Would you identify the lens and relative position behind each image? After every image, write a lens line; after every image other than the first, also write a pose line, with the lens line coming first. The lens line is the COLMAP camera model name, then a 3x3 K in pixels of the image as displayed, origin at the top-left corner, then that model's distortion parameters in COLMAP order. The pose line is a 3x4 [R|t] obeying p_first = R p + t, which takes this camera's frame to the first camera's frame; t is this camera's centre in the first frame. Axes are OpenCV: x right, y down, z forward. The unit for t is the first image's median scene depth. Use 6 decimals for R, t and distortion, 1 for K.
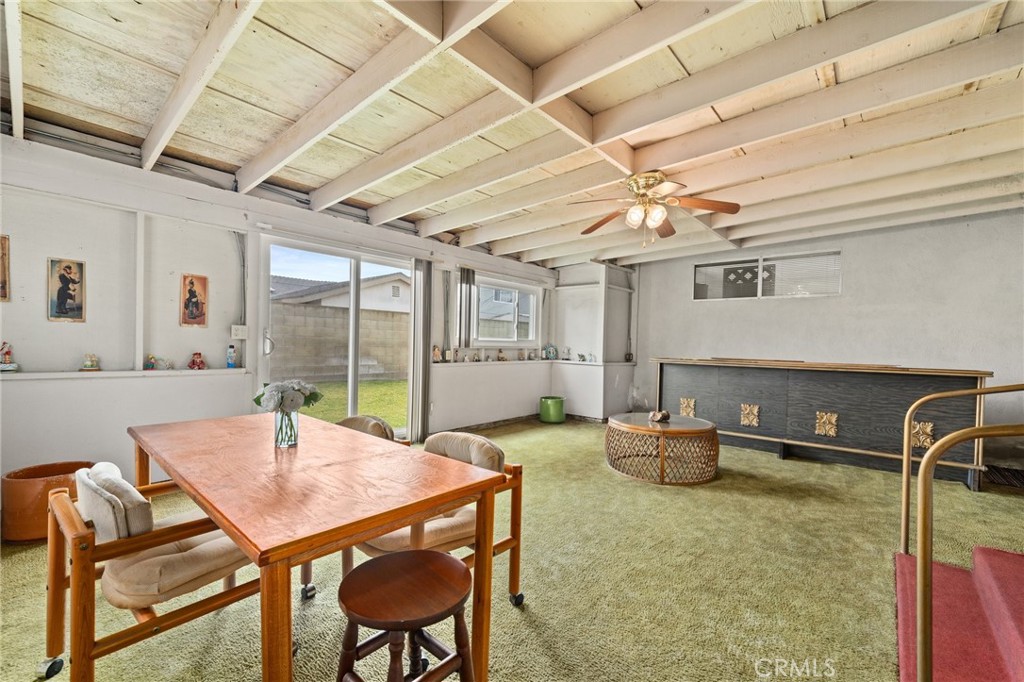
lens RADIAL K [[426.9, 0, 511.3], [0, 426.9, 359.7], [0, 0, 1]] dist [-0.003958, -0.000218]
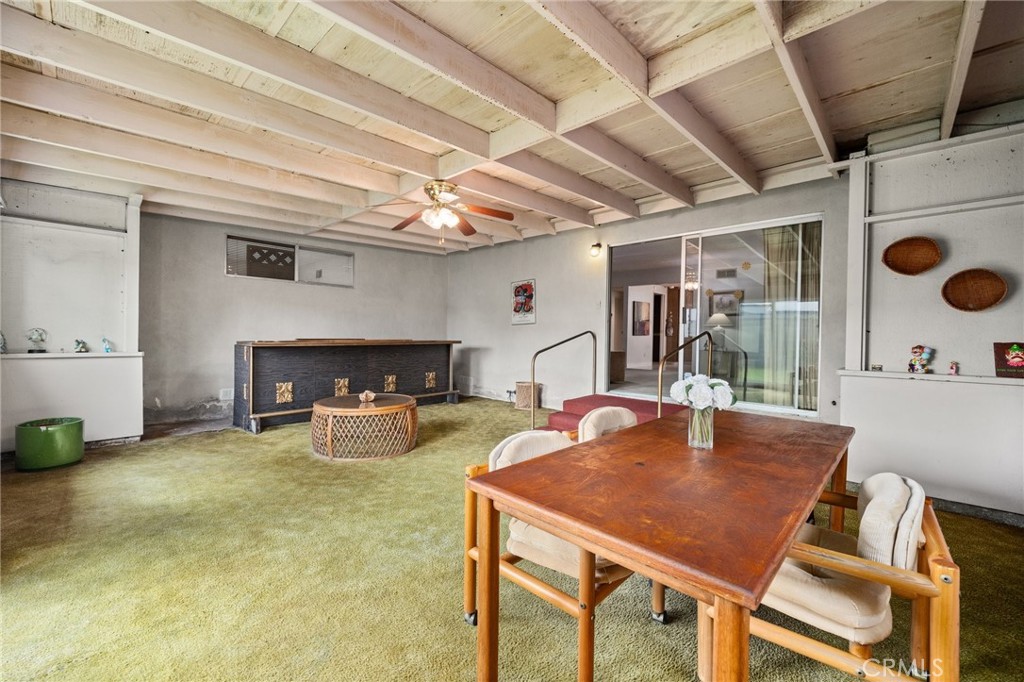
lens RADIAL K [[412.7, 0, 509.9], [0, 412.7, 341.3], [0, 0, 1]] dist [-0.001345, -0.000126]
pose [[0.036059, -0.041208, 0.998500, -0.479212], [0.024017, 0.998897, 0.040357, -0.025793], [-0.999061, 0.022526, 0.037009, 0.454061]]
